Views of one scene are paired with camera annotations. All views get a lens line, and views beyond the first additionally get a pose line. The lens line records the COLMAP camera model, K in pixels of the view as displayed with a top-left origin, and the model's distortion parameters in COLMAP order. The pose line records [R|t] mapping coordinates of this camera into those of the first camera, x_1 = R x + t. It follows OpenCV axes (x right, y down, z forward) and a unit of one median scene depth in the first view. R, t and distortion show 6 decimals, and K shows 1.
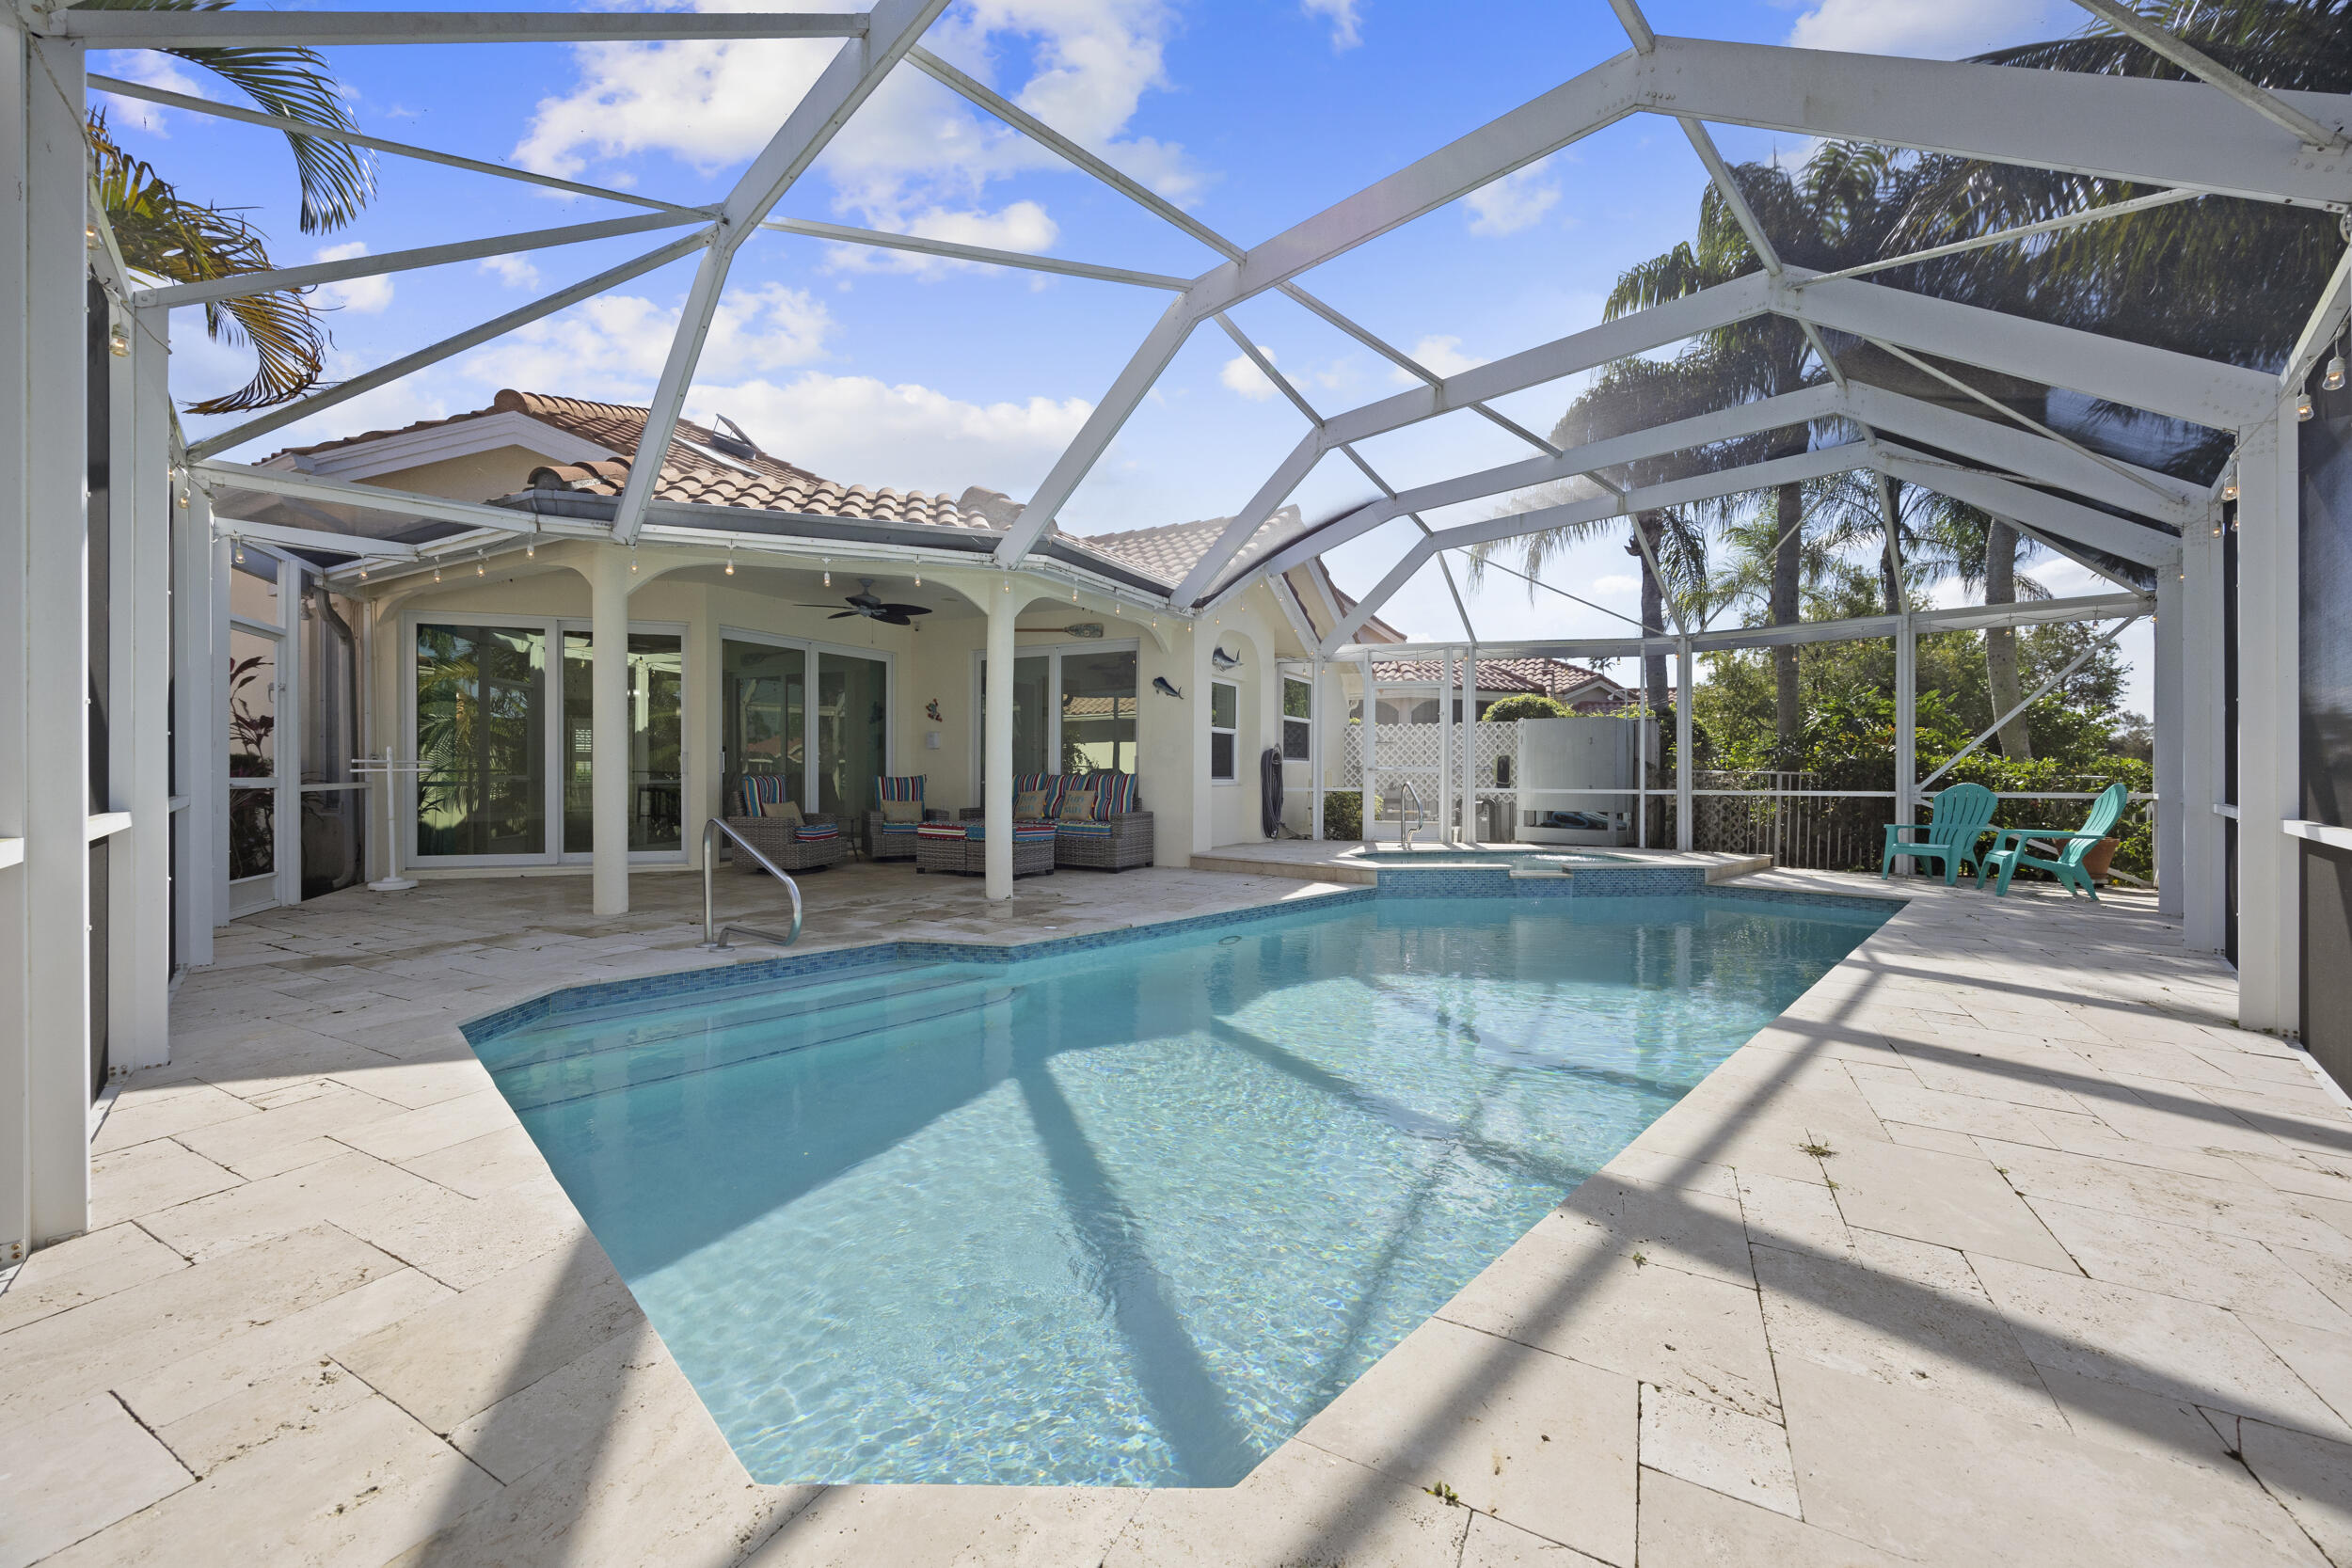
lens RADIAL K [[892.9, 0, 1180.3], [0, 892.9, 781.7], [0, 0, 1]] dist [-0.003556, -0.000041]
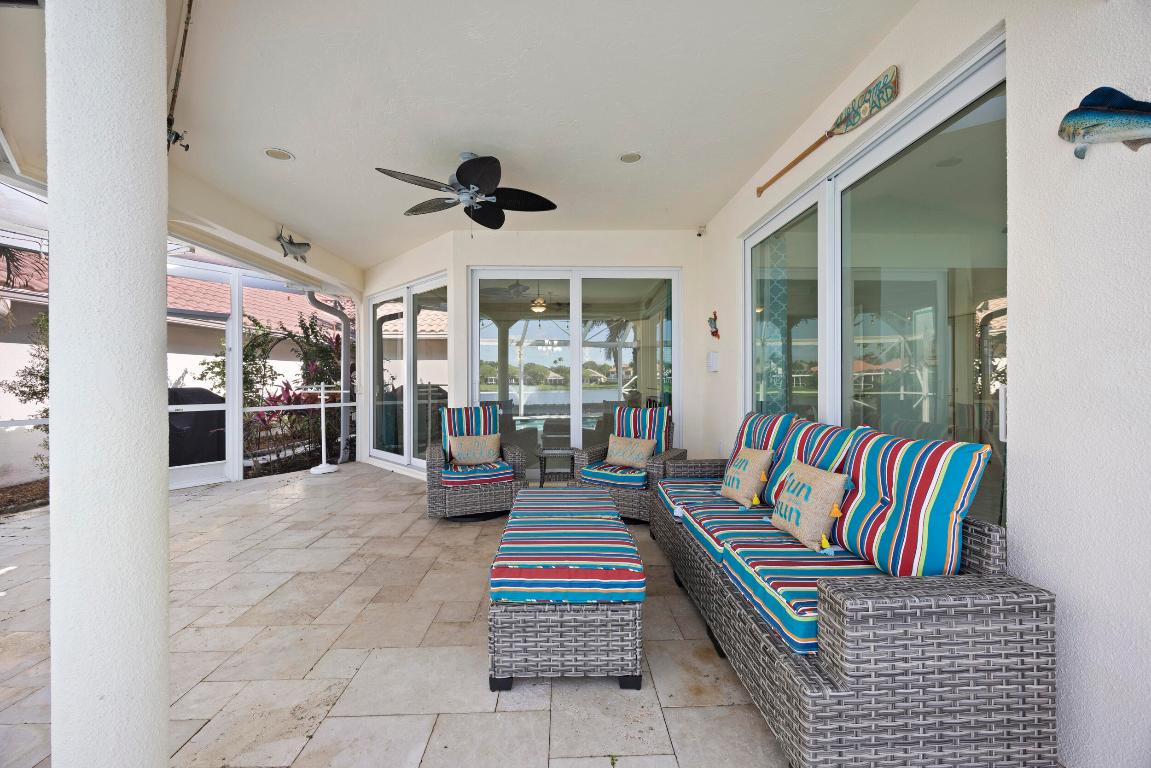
lens RADIAL K [[437.0, 0, 577.6], [0, 437.0, 382.9], [0, 0, 1]] dist [-0.003556, -0.000041]
pose [[0.493640, 0.006218, -0.869644, 0.012473], [-0.001789, 0.999980, 0.006134, -0.033880], [0.869665, -0.001472, 0.493641, 0.812938]]
